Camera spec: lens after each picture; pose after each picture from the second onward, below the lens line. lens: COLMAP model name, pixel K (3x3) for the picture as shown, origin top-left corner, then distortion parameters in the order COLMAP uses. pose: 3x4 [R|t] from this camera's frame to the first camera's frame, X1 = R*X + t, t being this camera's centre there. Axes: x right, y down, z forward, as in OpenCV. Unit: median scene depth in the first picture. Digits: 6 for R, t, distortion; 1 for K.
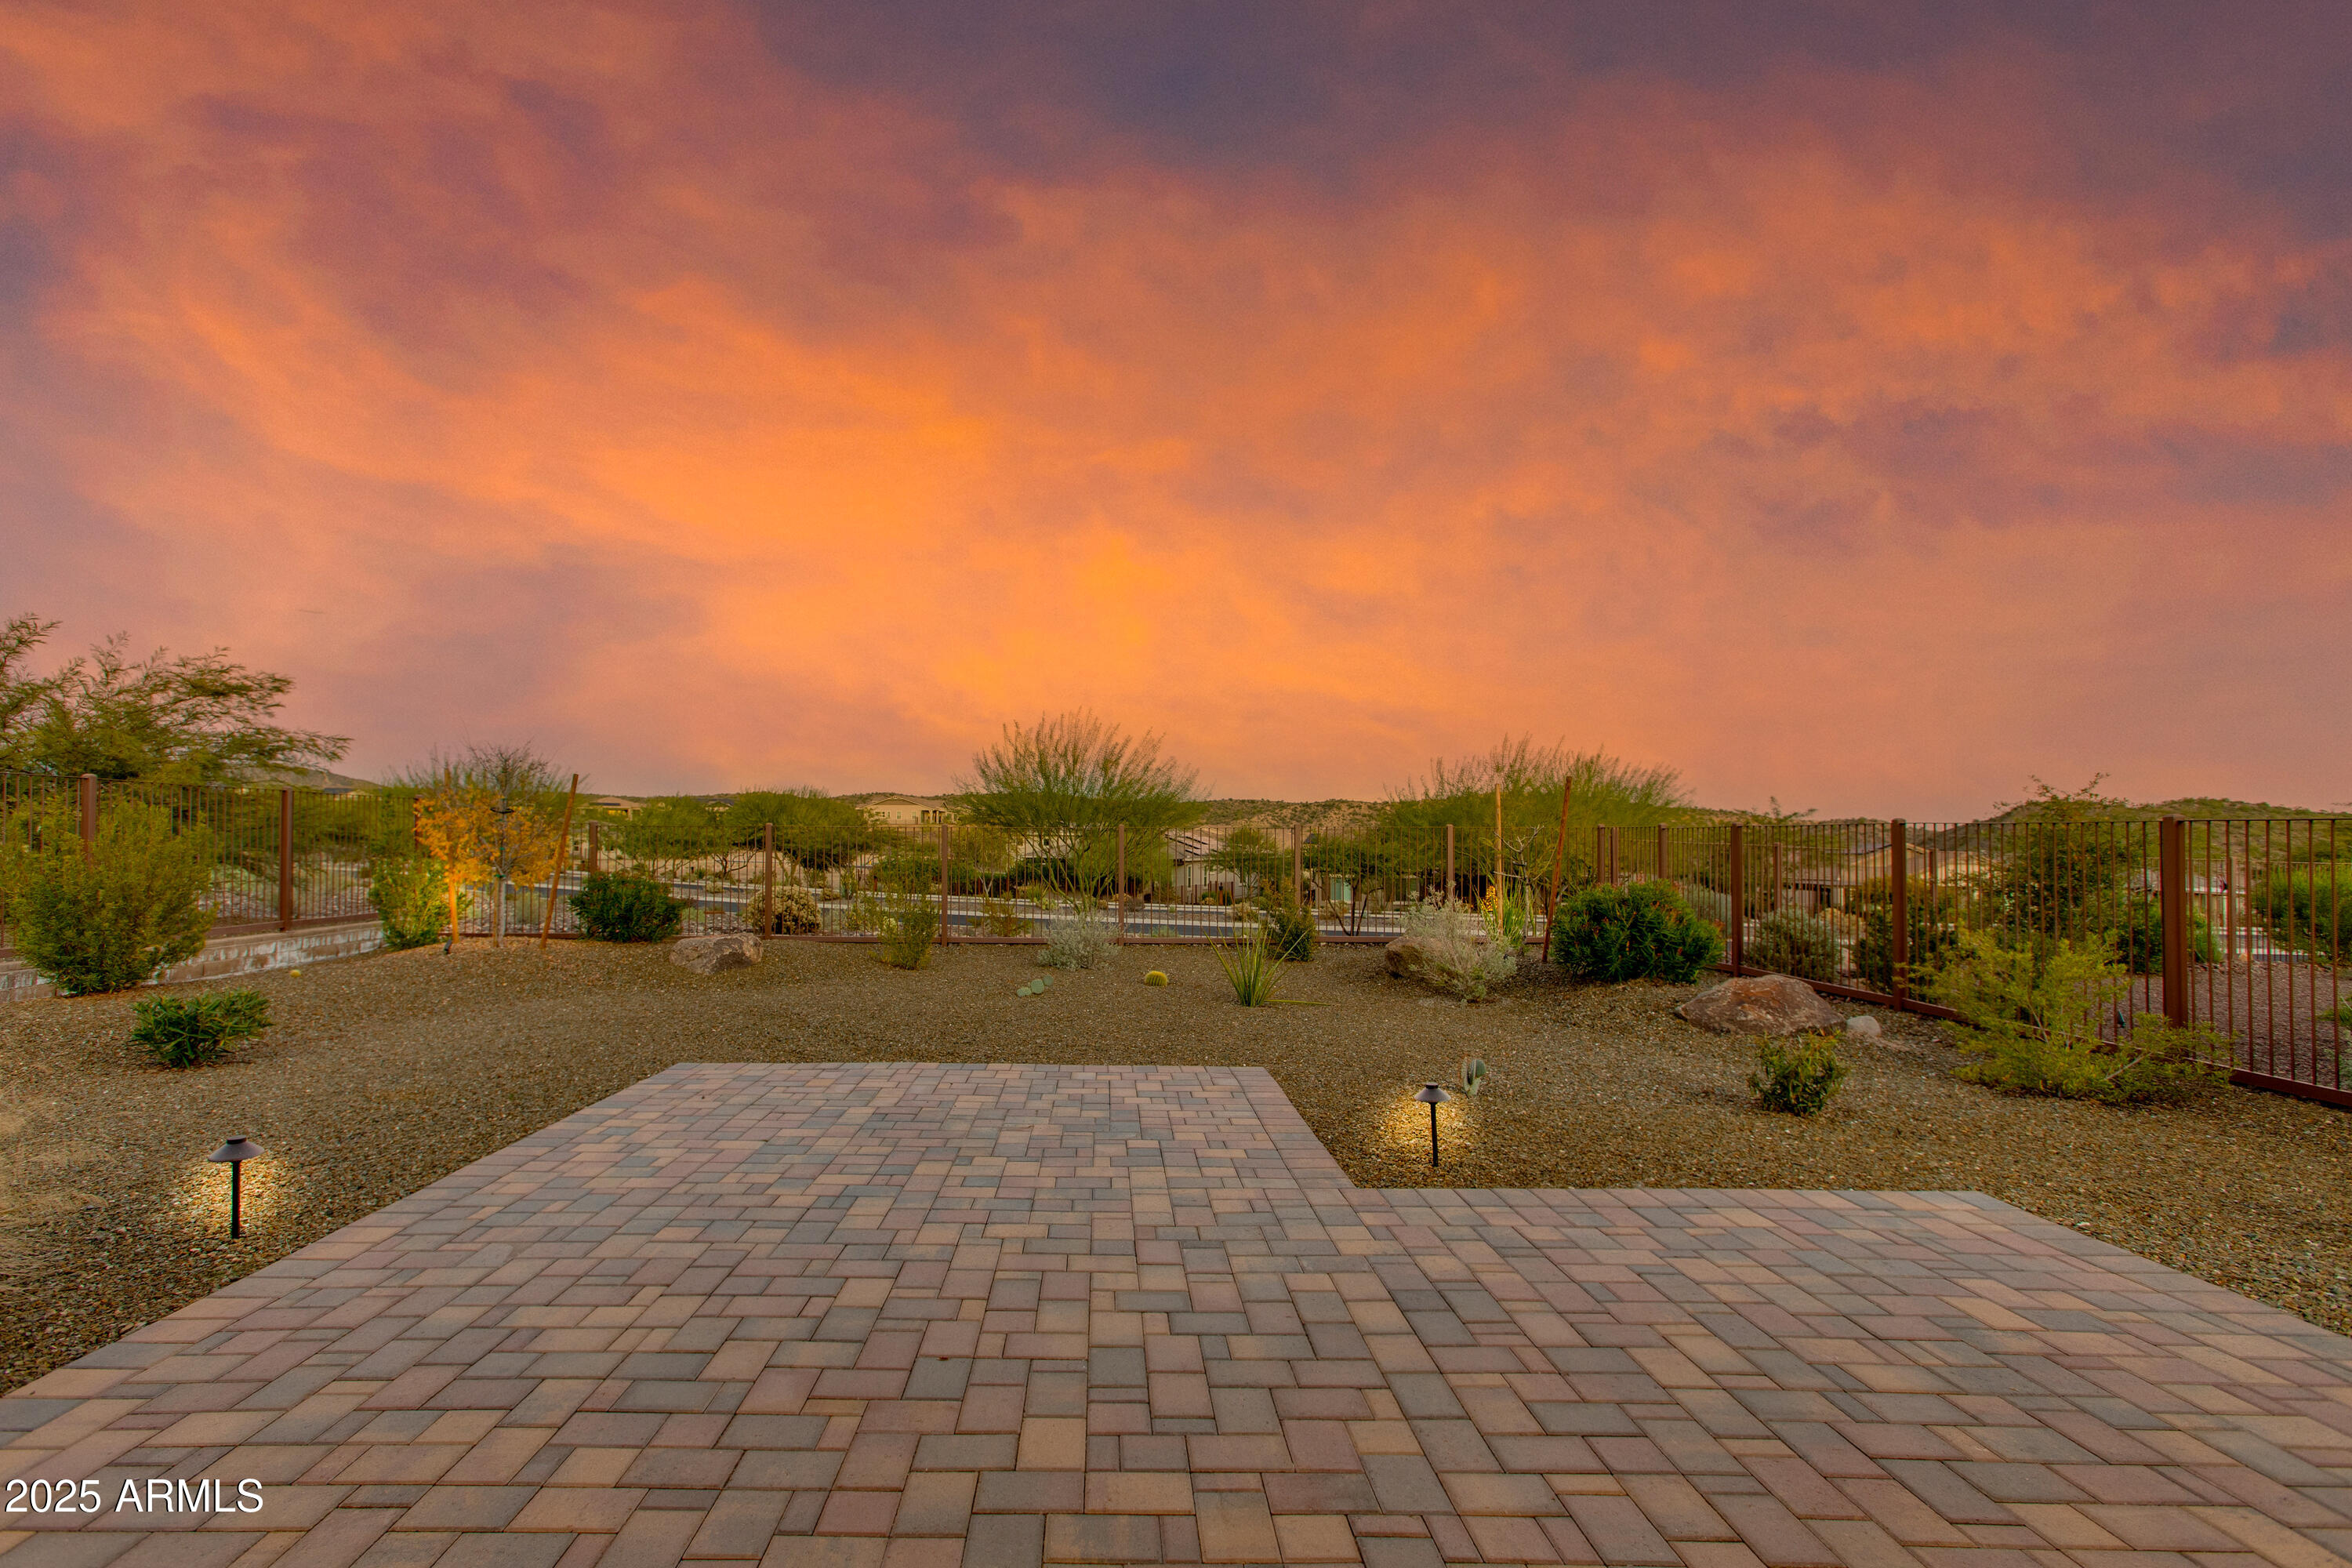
lens RADIAL K [[1118.6, 0, 1088.1], [0, 1118.6, 819.4], [0, 0, 1]] dist [-0.004205, 0.007593]
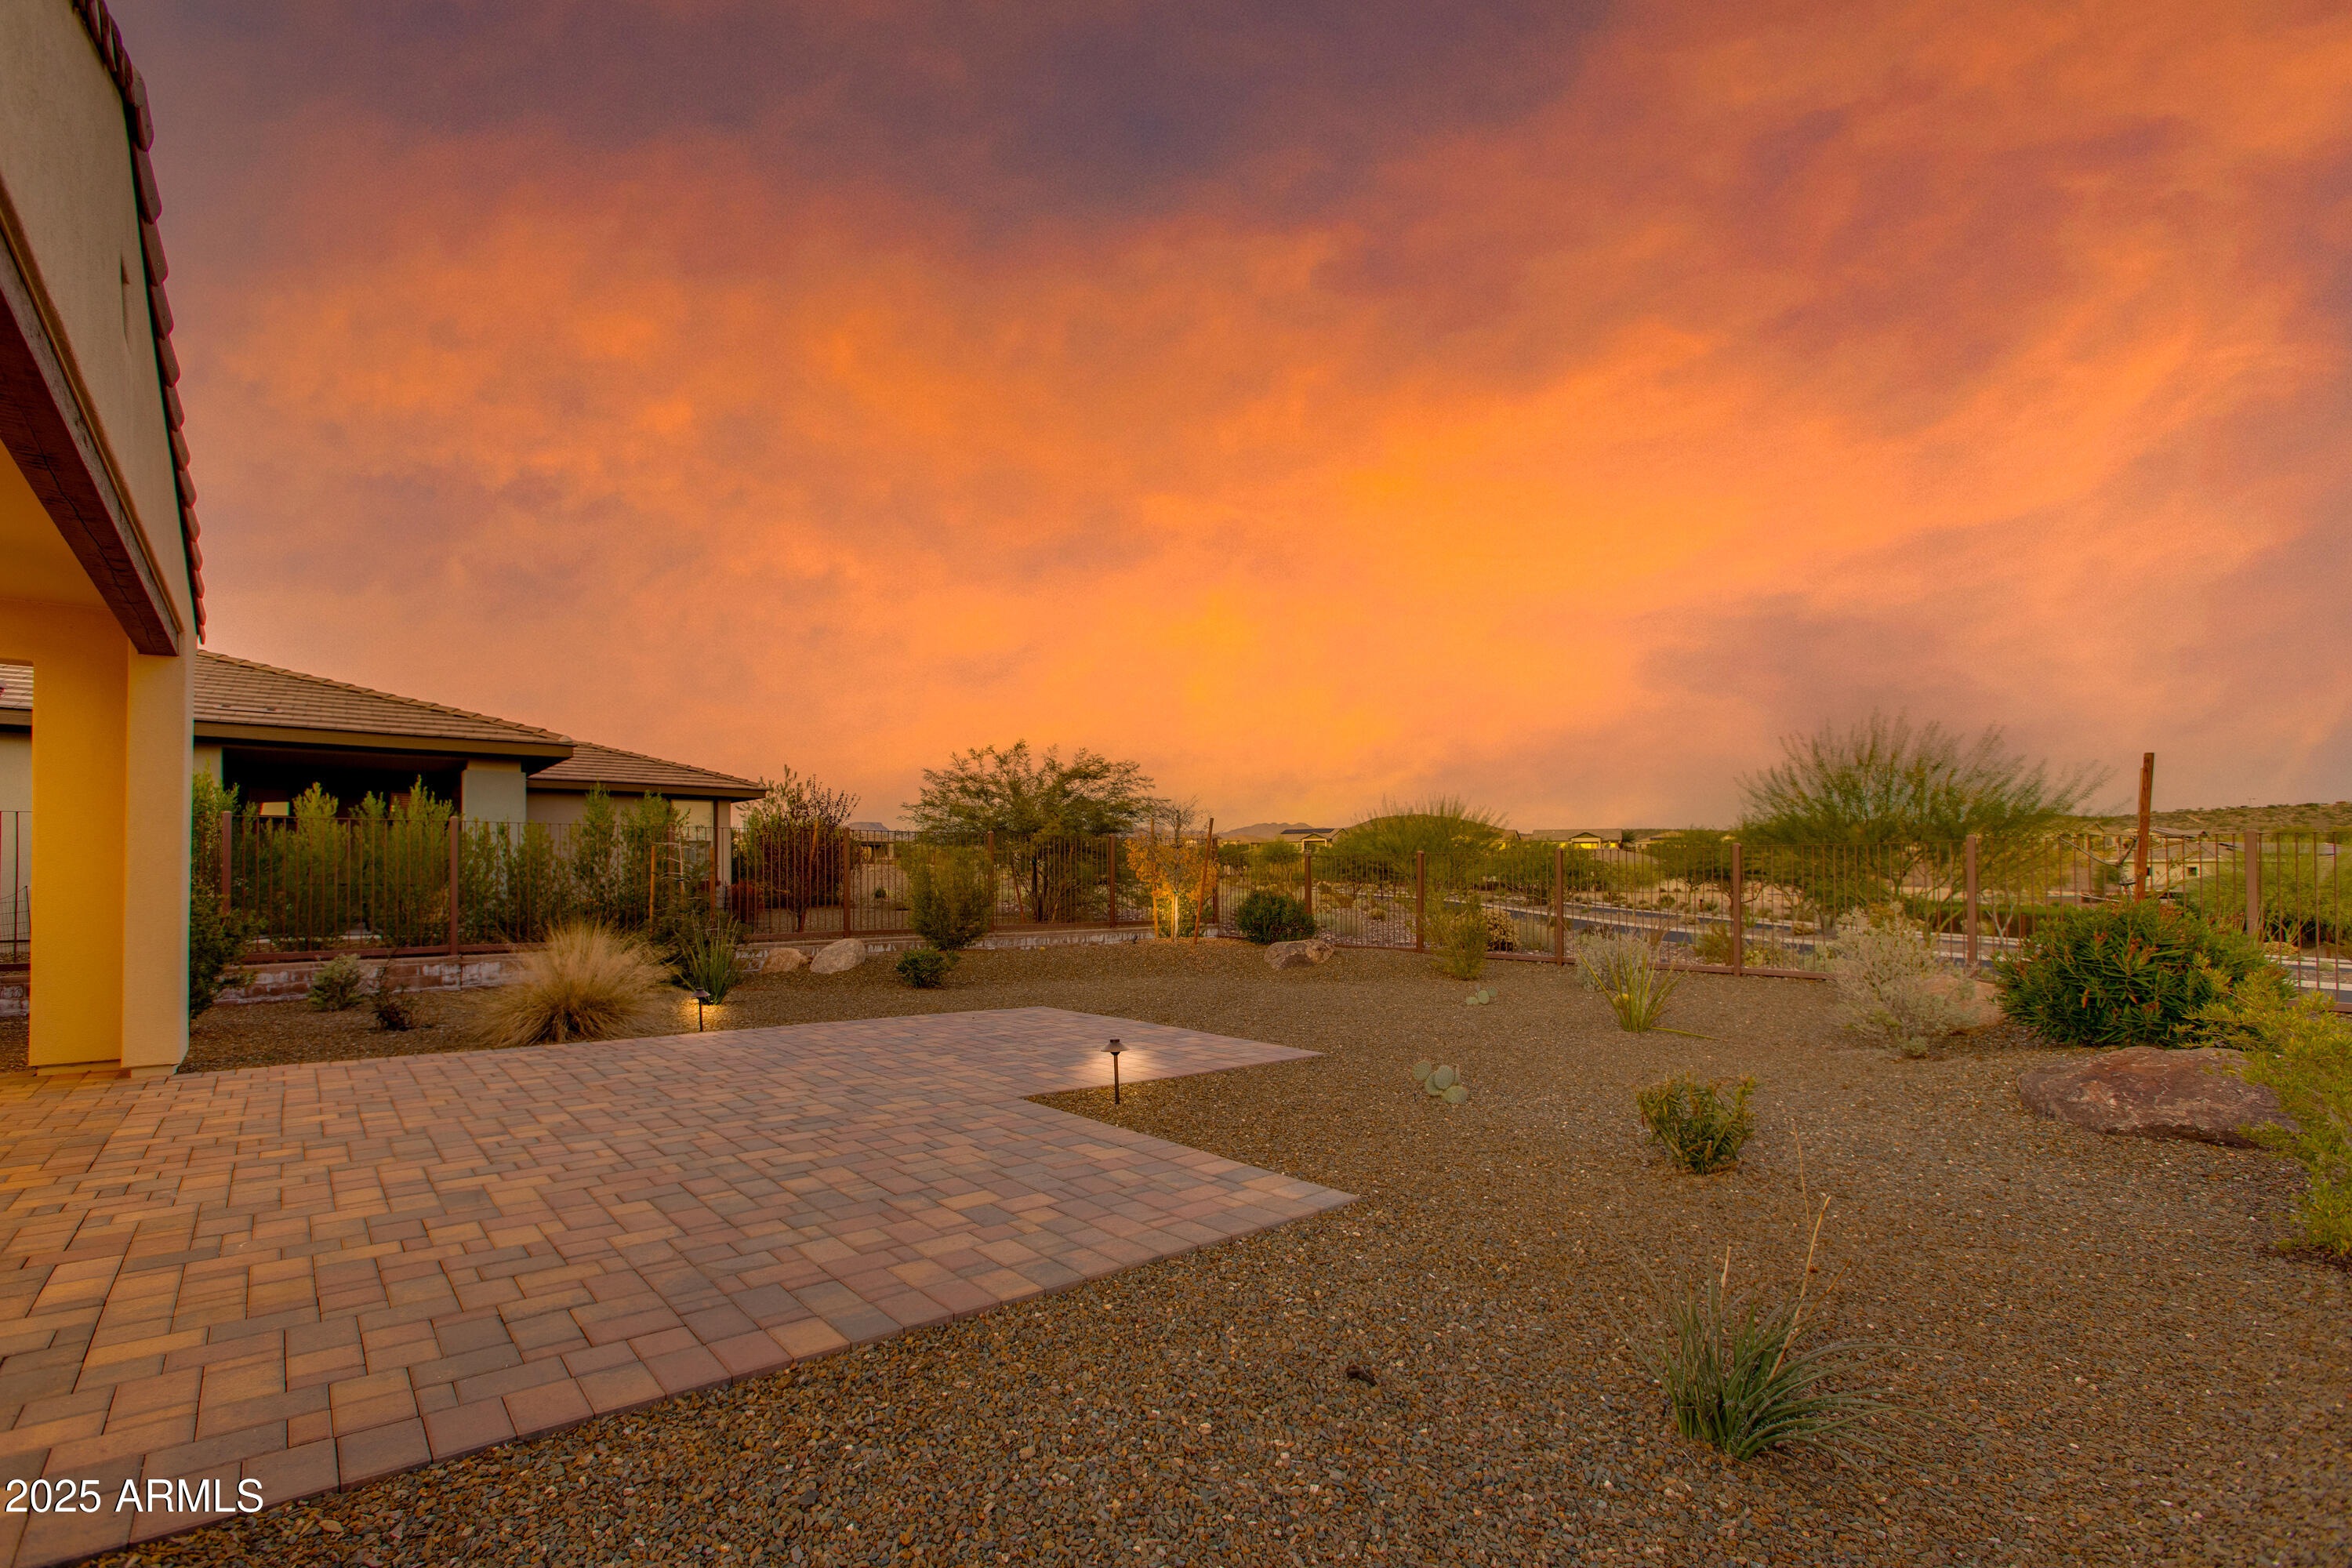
lens RADIAL K [[1072.5, 0, 1160.4], [0, 1072.5, 864.3], [0, 0, 1]] dist [-0.000207, 0.001010]
pose [[0.636321, -0.014950, -0.771280, 1.458375], [0.021290, 0.999772, -0.001814, 0.044589], [0.771131, -0.015266, 0.636494, 0.293389]]
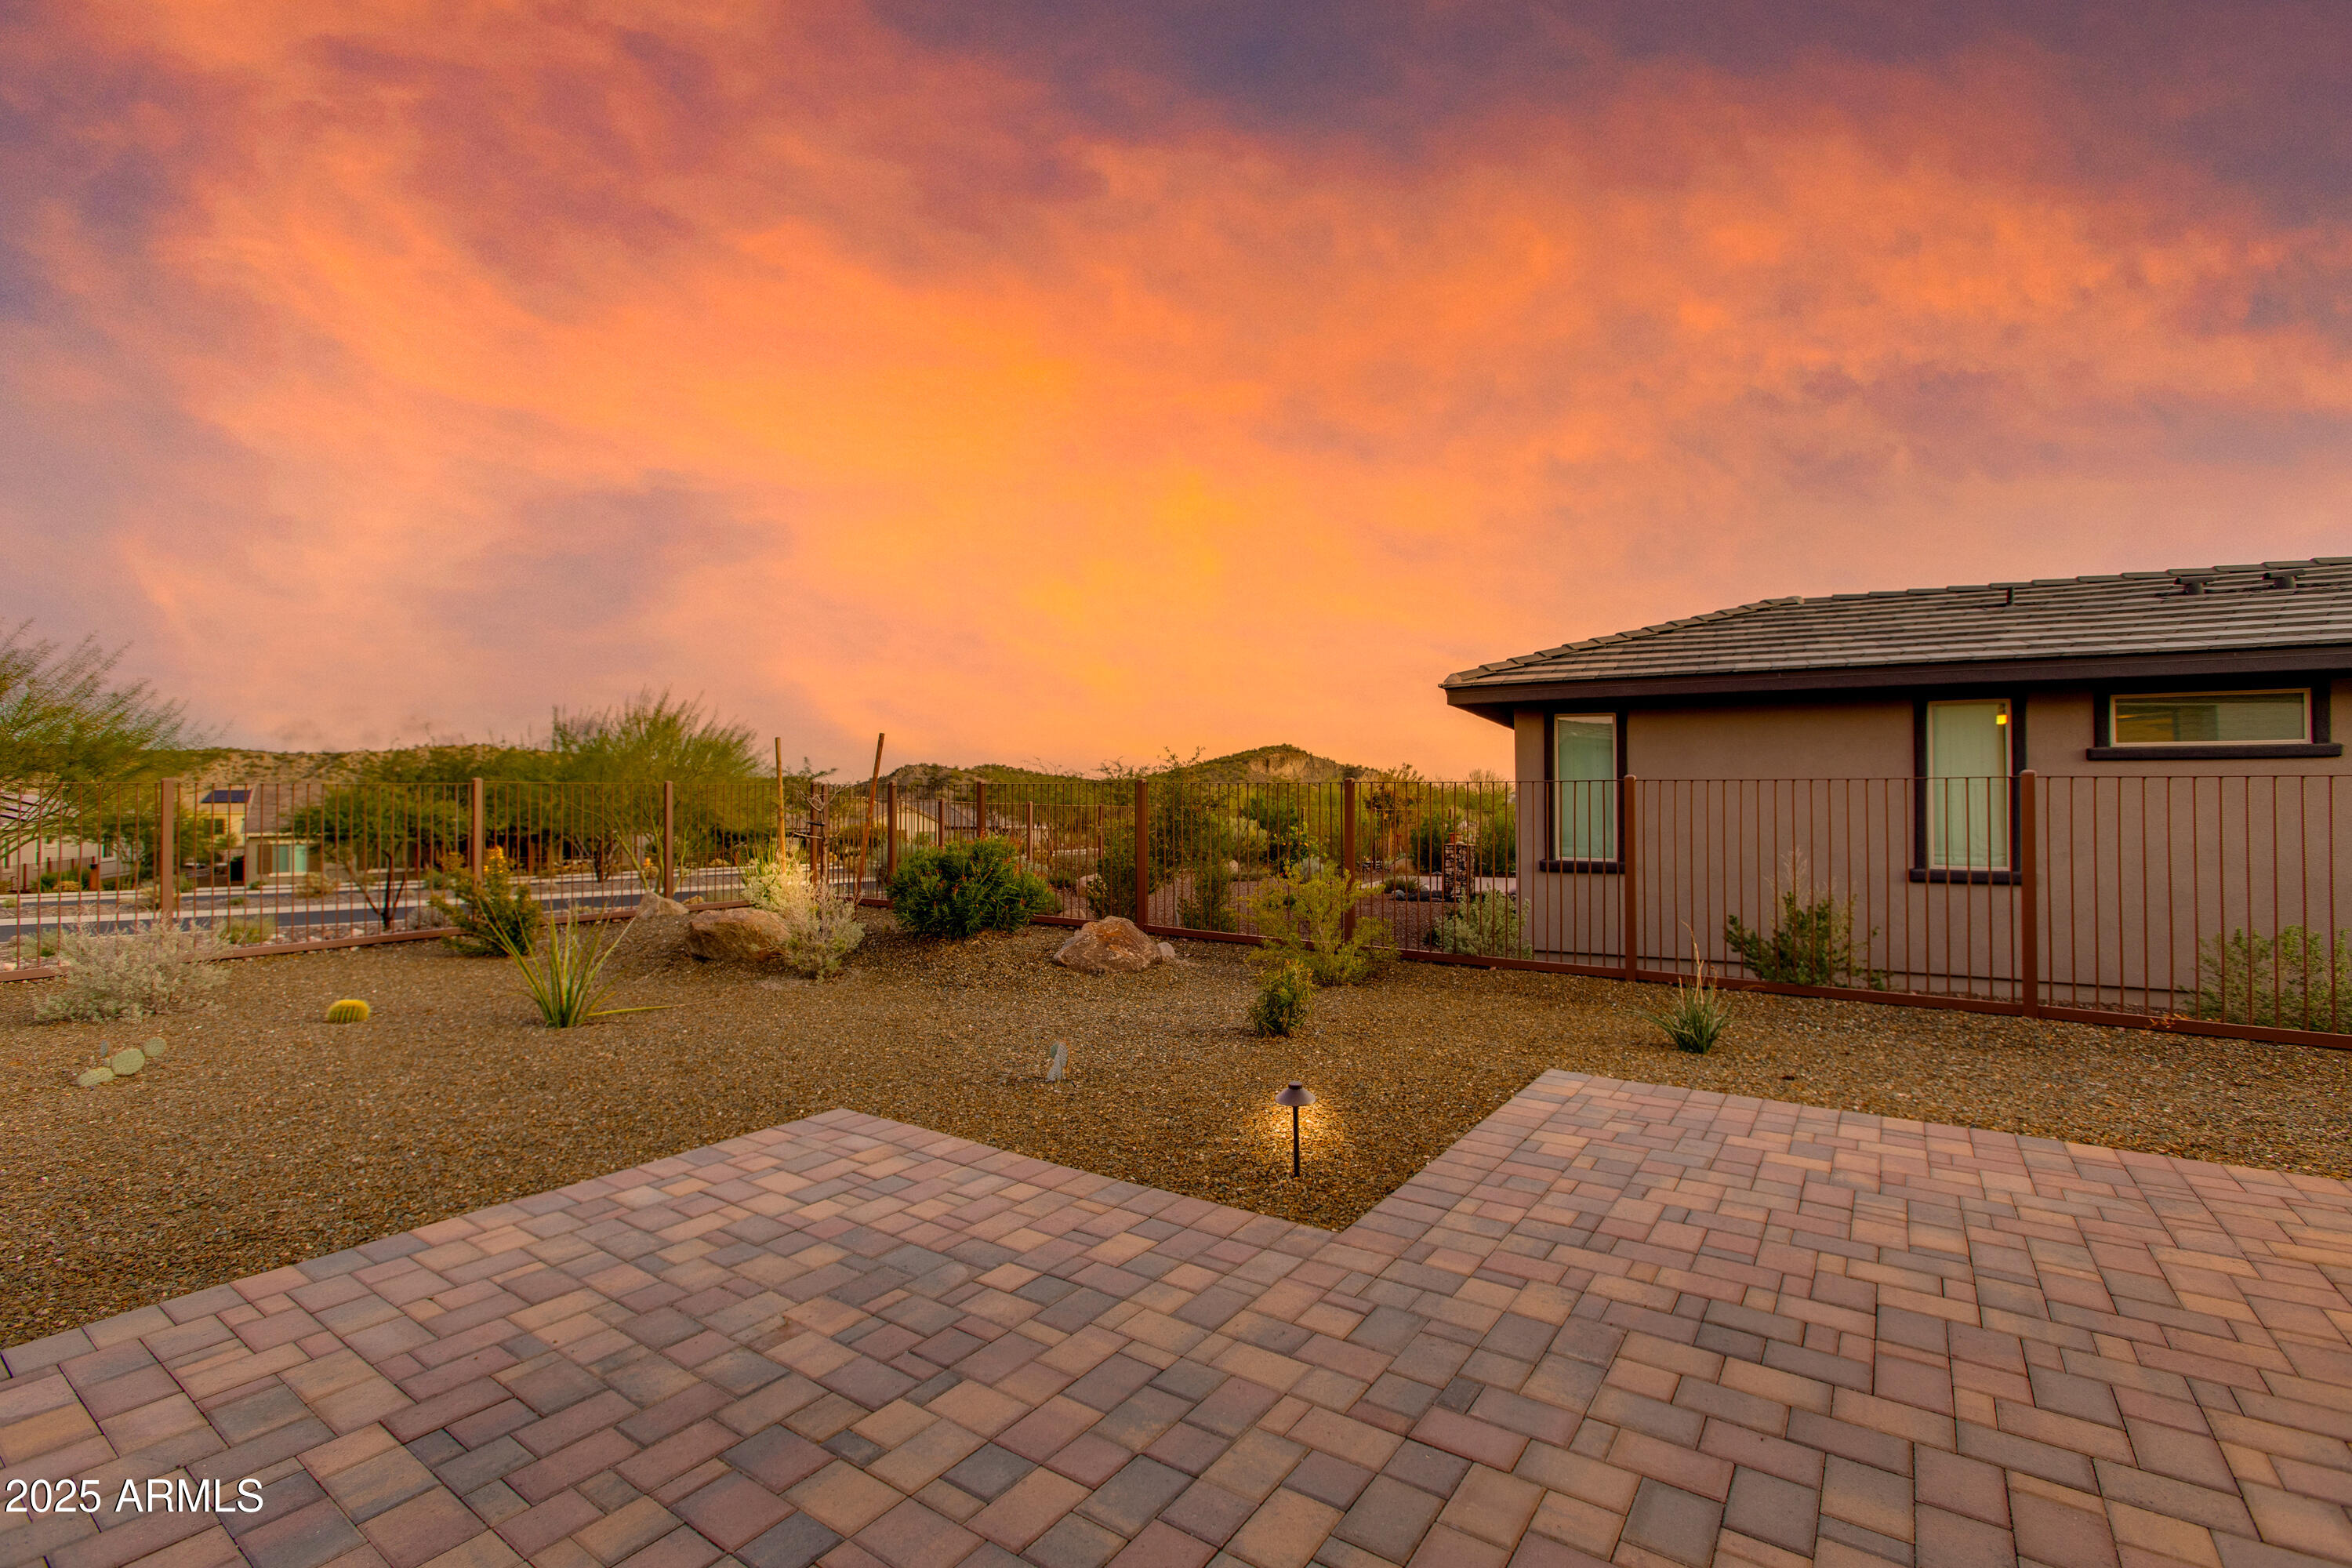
lens RADIAL K [[1044.6, 0, 1176.0], [0, 1044.6, 784.0], [0, 0, 1]] dist [0.000602, 0.001146]
pose [[0.571565, 0.003980, 0.820547, -0.470086], [-0.010152, 0.999946, 0.002221, 0.002544], [-0.820494, -0.009599, 0.571575, 0.689187]]
